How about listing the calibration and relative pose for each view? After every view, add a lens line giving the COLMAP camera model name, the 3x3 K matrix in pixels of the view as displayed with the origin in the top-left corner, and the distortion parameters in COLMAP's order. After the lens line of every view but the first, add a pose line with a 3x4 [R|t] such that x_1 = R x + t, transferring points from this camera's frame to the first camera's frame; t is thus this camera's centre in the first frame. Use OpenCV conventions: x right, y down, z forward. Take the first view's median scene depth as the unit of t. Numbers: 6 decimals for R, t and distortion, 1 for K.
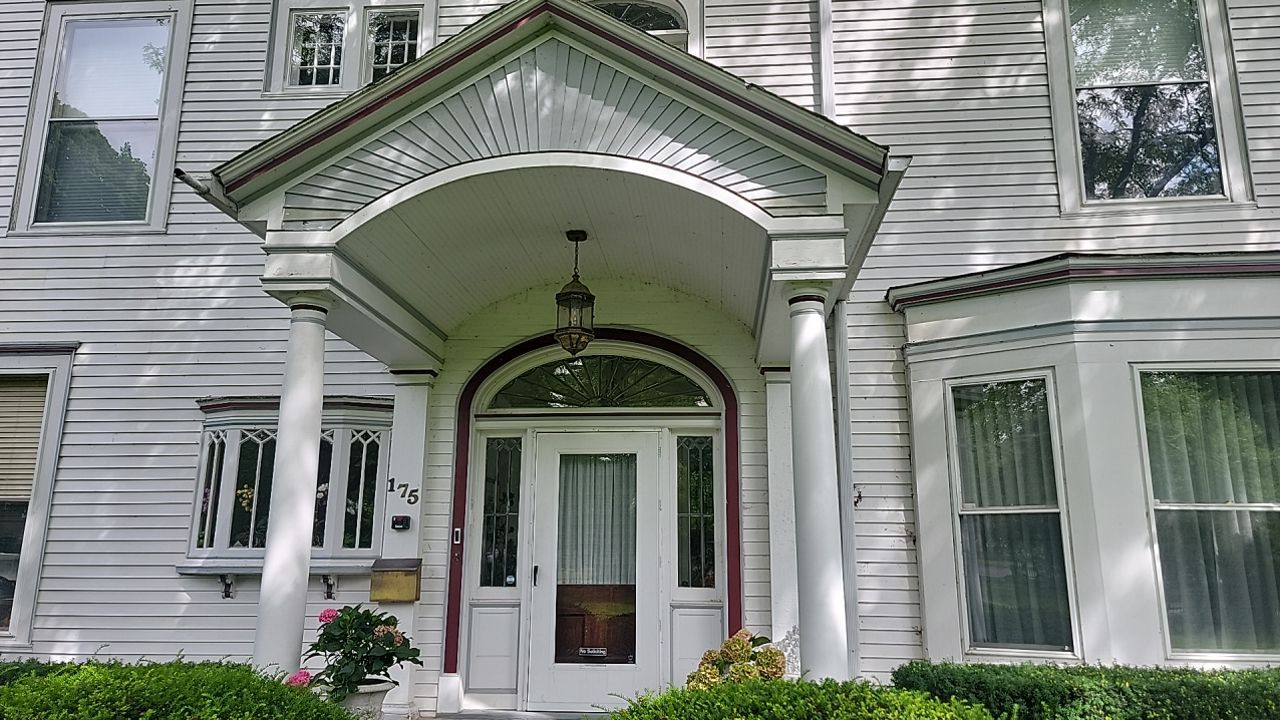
lens RADIAL K [[886.0, 0, 642.1], [0, 886.0, 368.0], [0, 0, 1]] dist [0.086252, -0.075496]
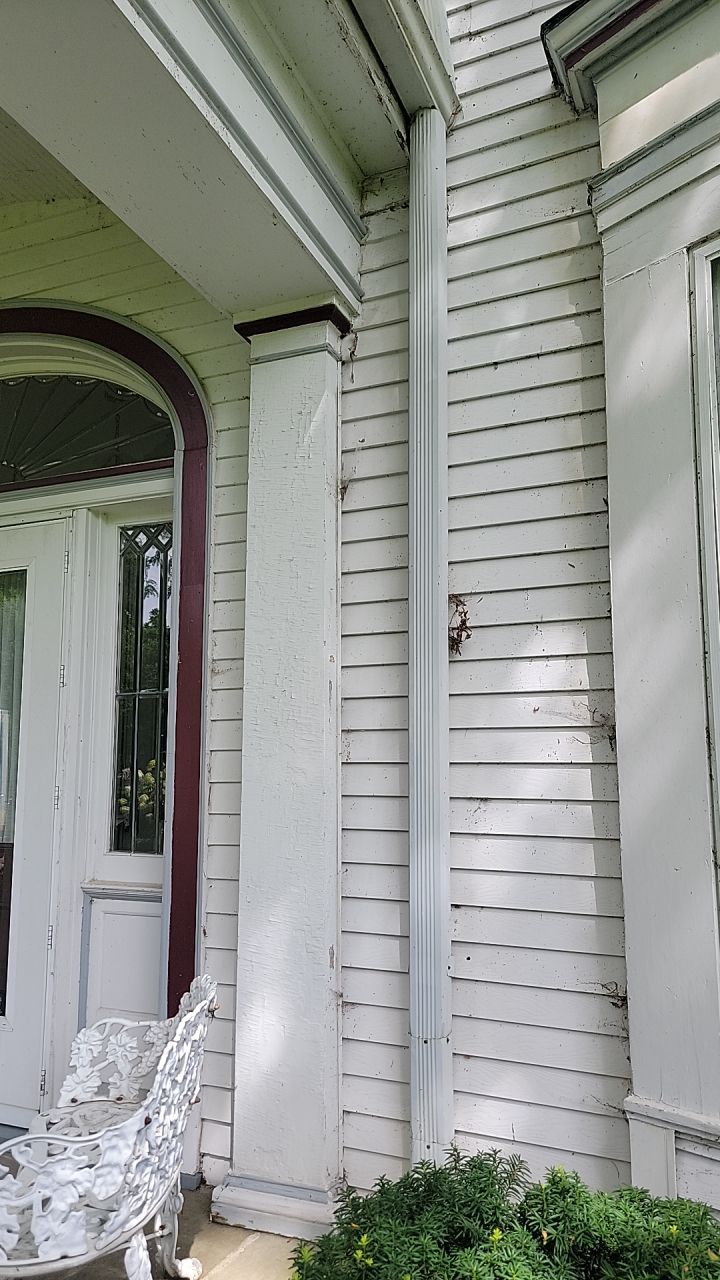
lens RADIAL K [[886.0, 0, 360.3], [0, 886.0, 662.5], [0, 0, 1]] dist [0.086252, -0.075496]
pose [[0.947213, -0.046400, -0.317230, 0.312904], [0.076944, 0.993454, 0.084438, 0.122252], [0.311235, -0.104390, 0.944582, 0.623201]]
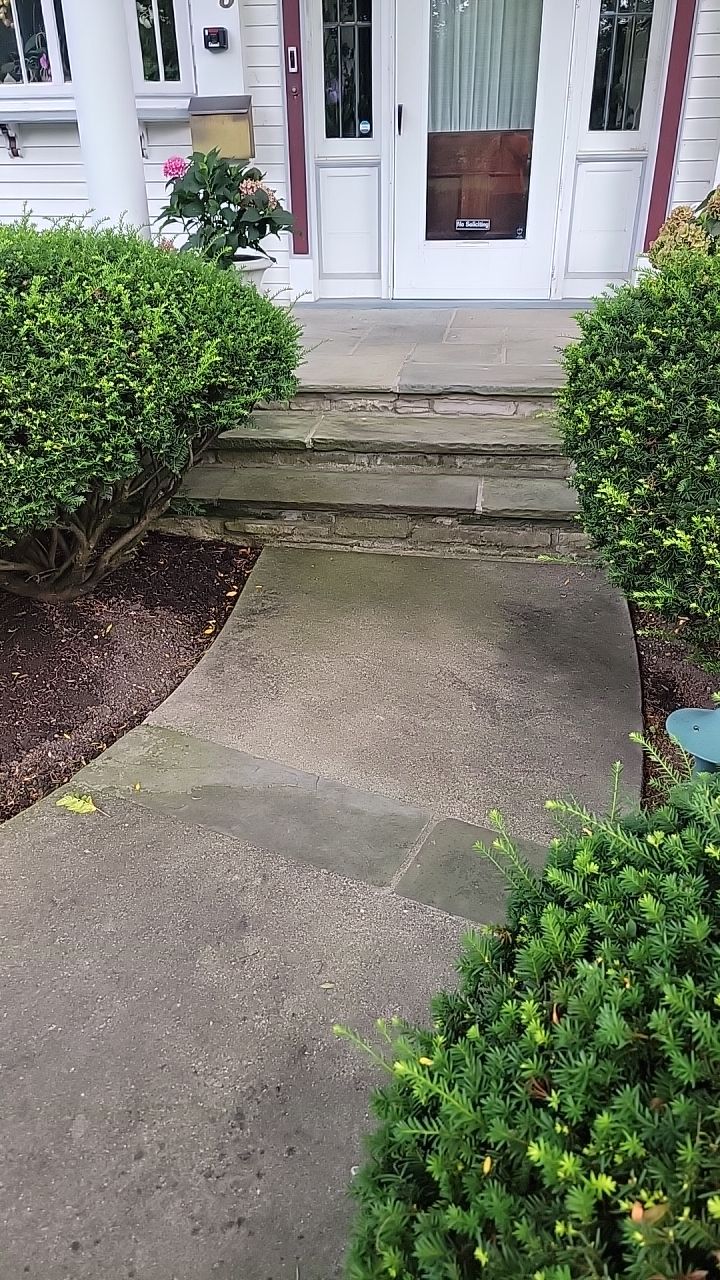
lens RADIAL K [[886.0, 0, 360.3], [0, 886.0, 662.5], [0, 0, 1]] dist [0.086252, -0.075496]
pose [[0.998262, 0.009565, -0.058144, -0.104707], [0.032108, 0.739088, 0.672843, 0.054867], [0.049410, -0.673541, 0.737497, 0.115894]]
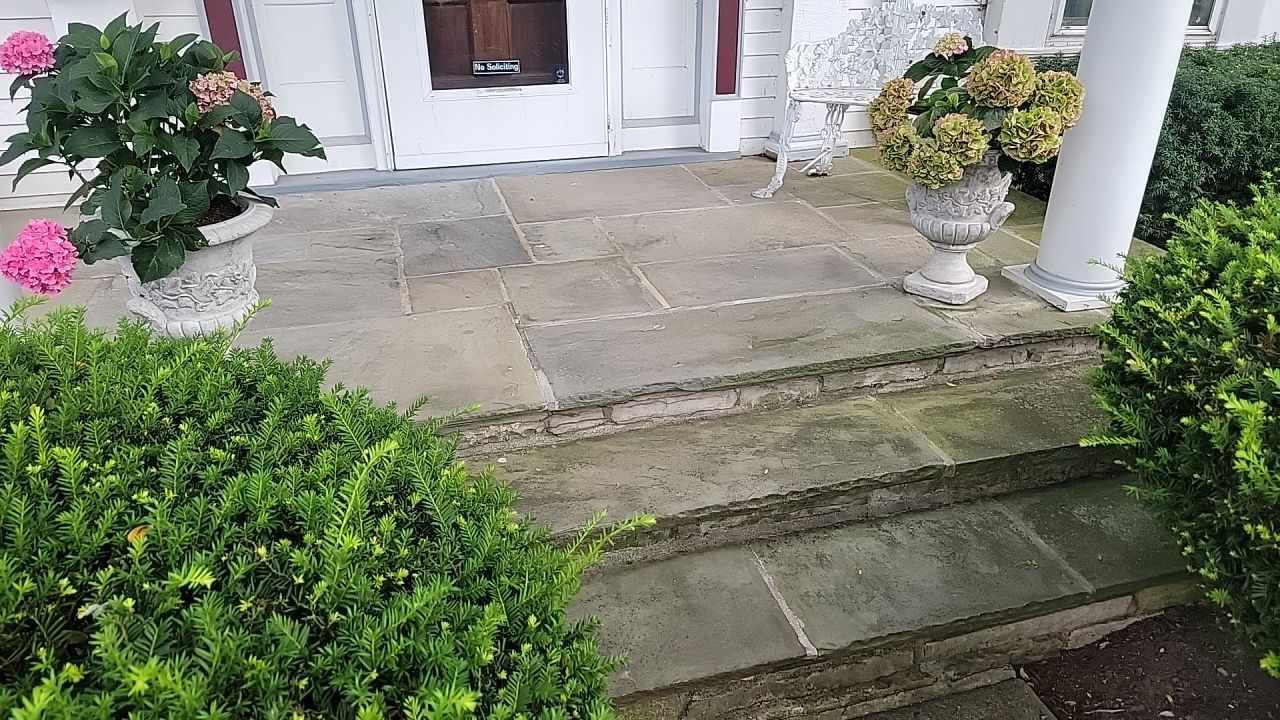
lens RADIAL K [[886.0, 0, 642.1], [0, 886.0, 368.0], [0, 0, 1]] dist [0.086252, -0.075496]
pose [[0.929513, -0.172794, 0.325803, -0.189869], [-0.074856, 0.776650, 0.625469, 0.093732], [-0.361112, -0.605769, 0.708972, 0.420542]]
